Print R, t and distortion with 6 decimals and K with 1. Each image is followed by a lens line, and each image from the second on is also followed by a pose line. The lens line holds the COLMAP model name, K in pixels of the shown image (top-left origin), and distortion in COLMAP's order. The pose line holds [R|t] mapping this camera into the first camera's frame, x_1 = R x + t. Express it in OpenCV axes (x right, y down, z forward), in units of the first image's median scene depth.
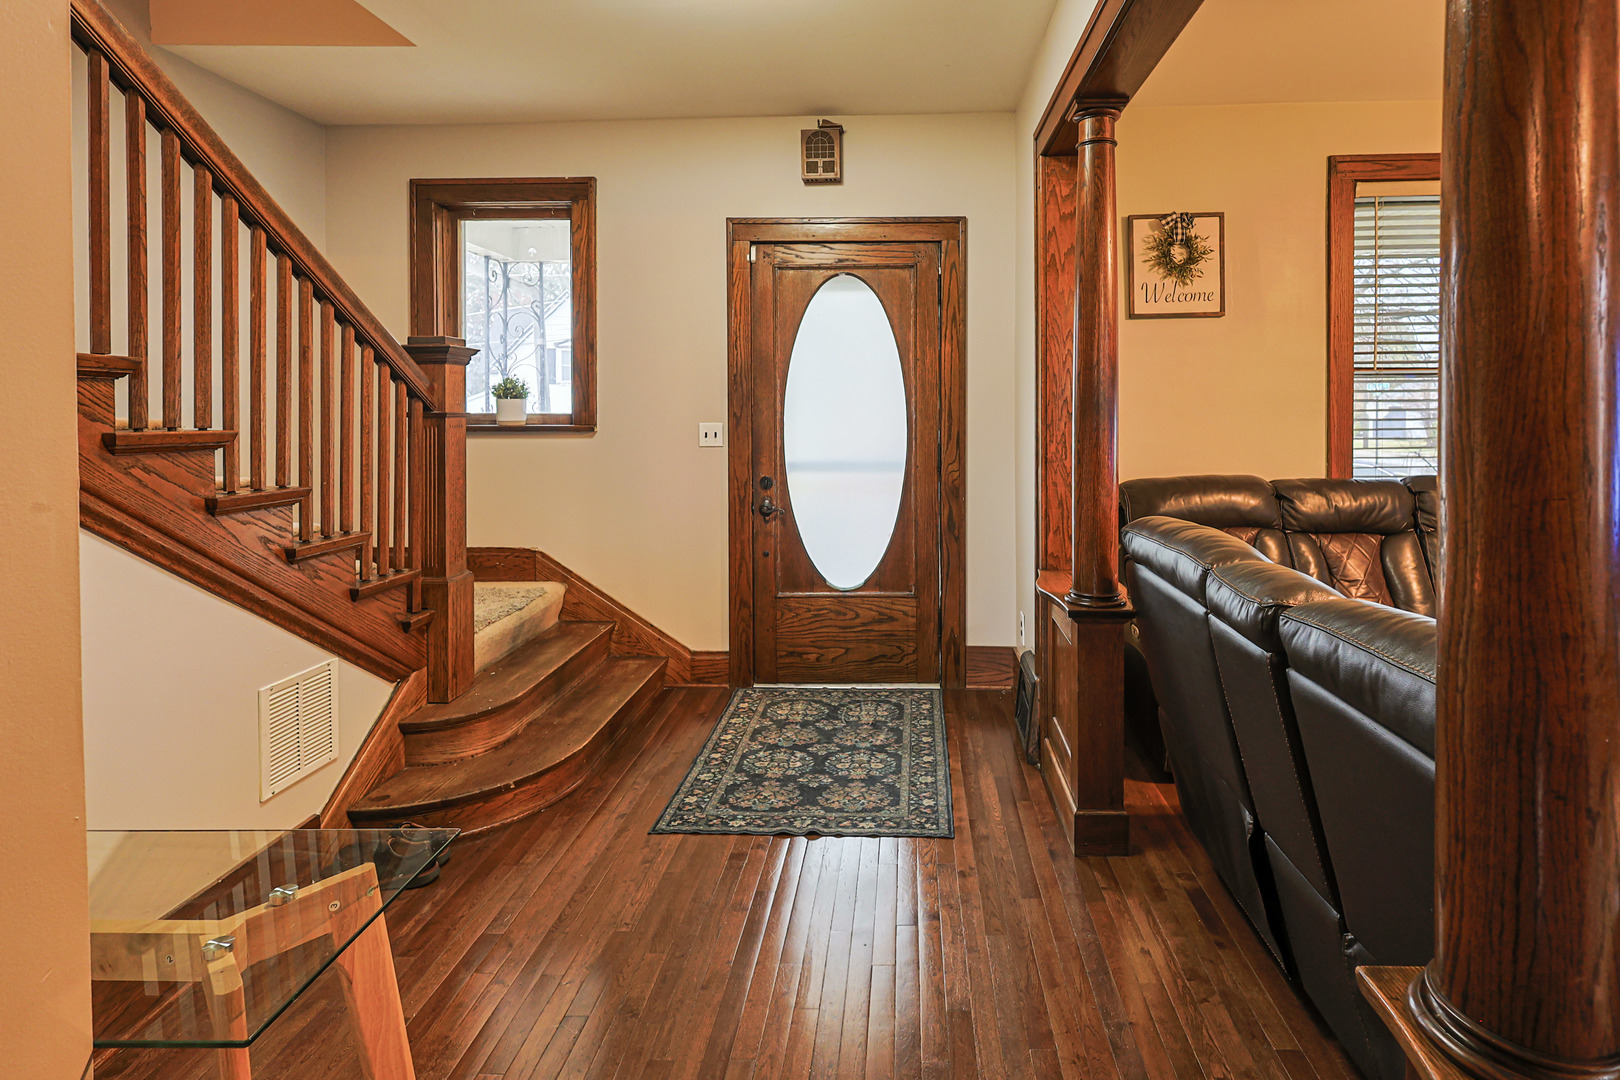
lens RADIAL K [[785.9, 0, 816.2], [0, 785.9, 448.8], [0, 0, 1]] dist [-0.018053, 0.000388]
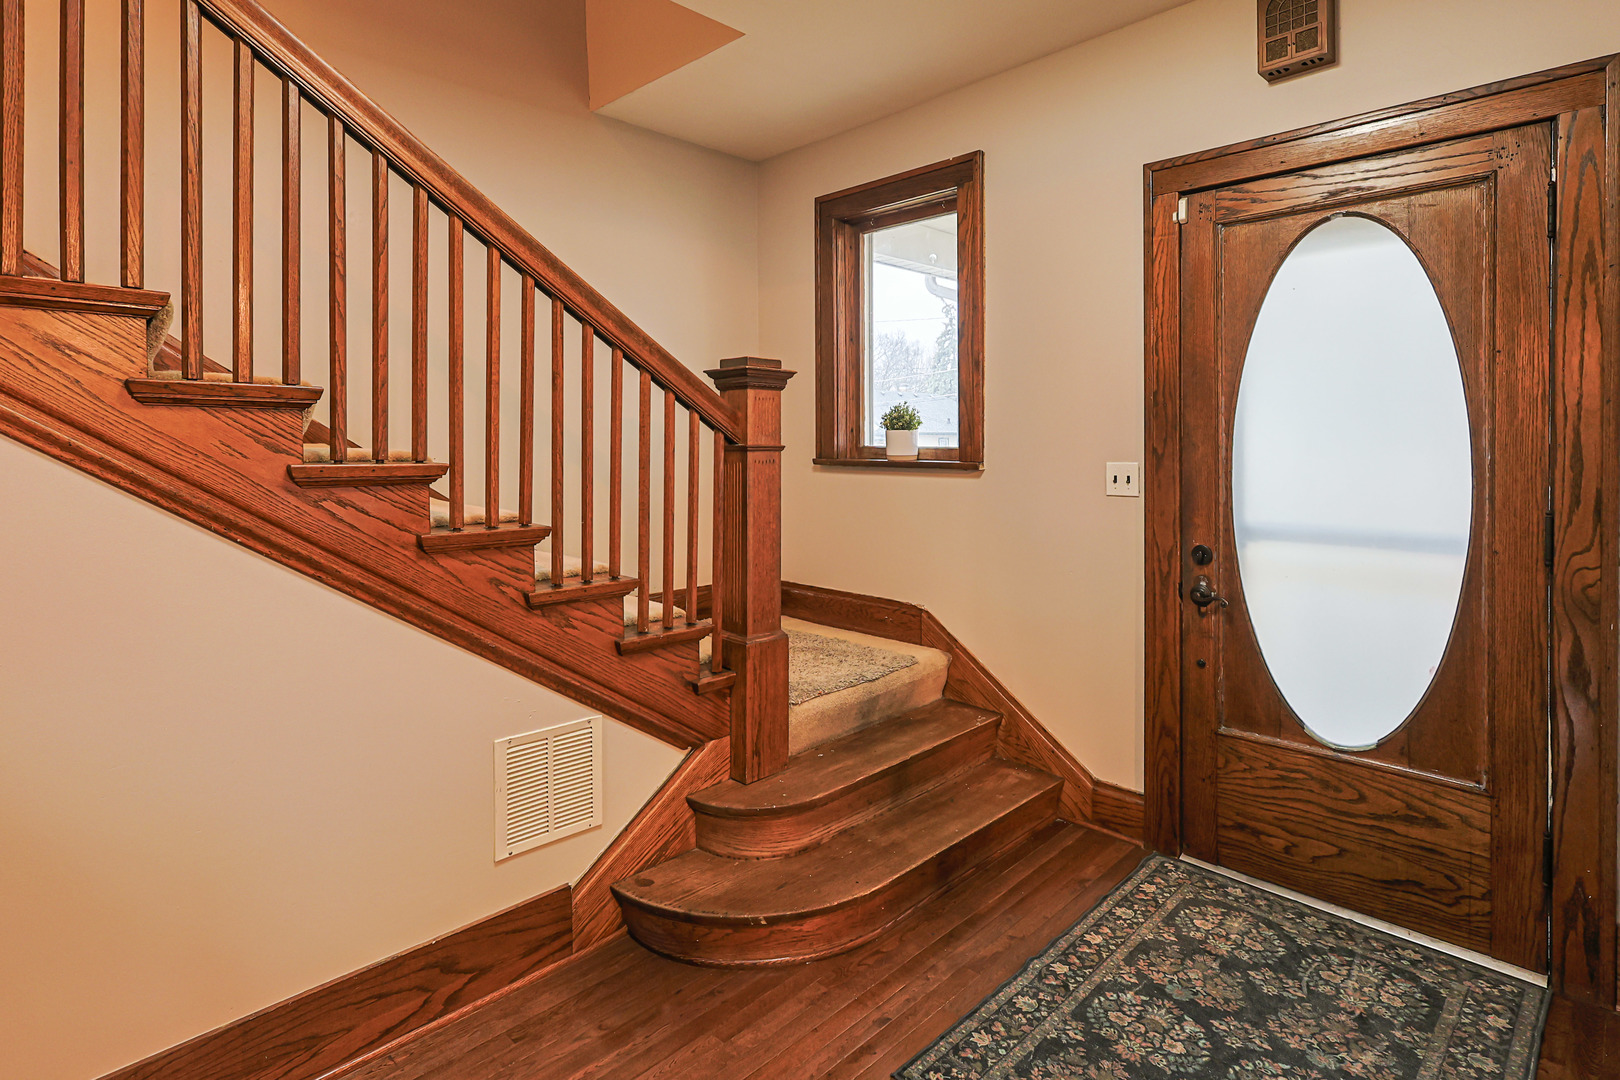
lens RADIAL K [[884.0, 0, 681.1], [0, 884.0, 463.7], [0, 0, 1]] dist [-0.002907, 0.000457]
pose [[0.779104, 0.018590, -0.626619, 0.069977], [-0.034600, 0.999312, -0.013374, -0.009867], [0.625939, 0.032101, 0.779211, 0.180659]]
